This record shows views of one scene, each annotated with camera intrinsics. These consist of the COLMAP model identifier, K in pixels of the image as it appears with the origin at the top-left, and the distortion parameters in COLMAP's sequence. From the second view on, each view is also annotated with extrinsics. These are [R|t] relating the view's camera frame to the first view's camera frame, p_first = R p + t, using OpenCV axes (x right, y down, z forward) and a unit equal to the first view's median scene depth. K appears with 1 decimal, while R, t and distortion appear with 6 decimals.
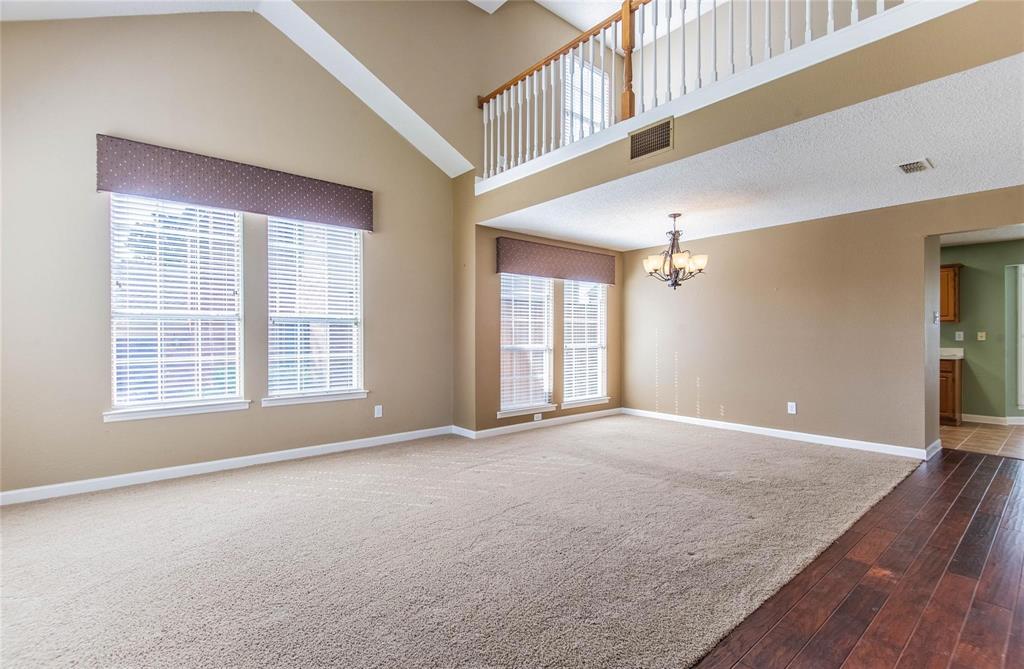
lens RADIAL K [[474.8, 0, 514.5], [0, 474.8, 337.8], [0, 0, 1]] dist [0.049936, -0.032200]
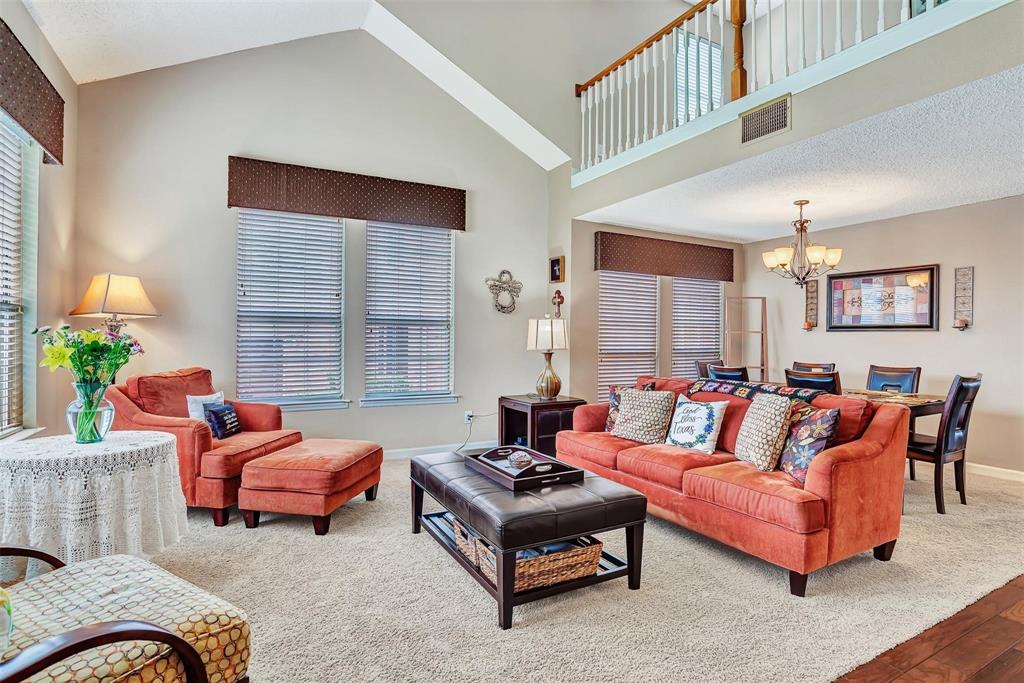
lens RADIAL K [[524.7, 0, 512.0], [0, 524.7, 341.5], [0, 0, 1]] dist [-0.023539, 0.000058]
pose [[0.977738, 0.011056, -0.209540, 0.076683], [-0.010949, 0.999939, 0.001672, -0.001166], [0.209546, 0.000659, 0.977799, -0.086980]]
